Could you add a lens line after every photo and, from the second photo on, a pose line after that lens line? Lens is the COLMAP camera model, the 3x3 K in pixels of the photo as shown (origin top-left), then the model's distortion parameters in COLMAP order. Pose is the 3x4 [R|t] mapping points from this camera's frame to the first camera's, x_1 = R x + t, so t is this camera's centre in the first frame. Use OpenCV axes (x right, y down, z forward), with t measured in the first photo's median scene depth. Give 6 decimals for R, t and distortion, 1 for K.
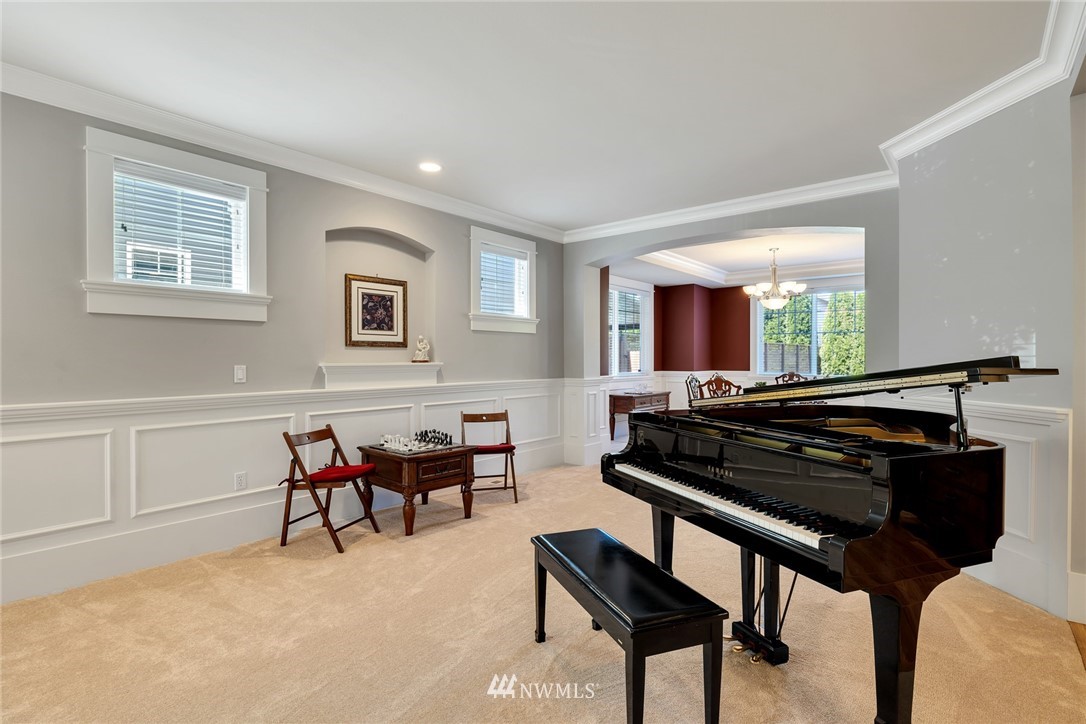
lens RADIAL K [[533.9, 0, 545.0], [0, 533.9, 359.8], [0, 0, 1]] dist [-0.002620, -0.000393]
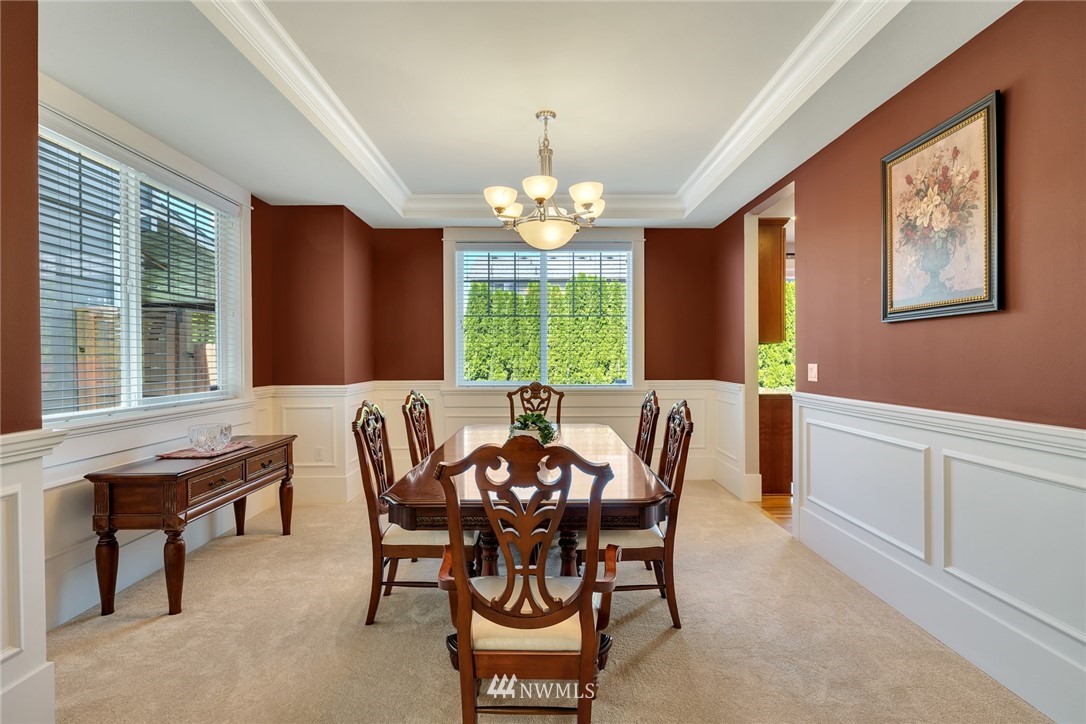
lens RADIAL K [[533.9, 0, 550.2], [0, 533.9, 362.2], [0, 0, 1]] dist [-0.002620, -0.000393]
pose [[0.765685, -0.009965, 0.643139, 0.047086], [0.006502, 0.999949, 0.007753, -0.000912], [-0.643183, -0.001754, 0.765710, 0.217157]]
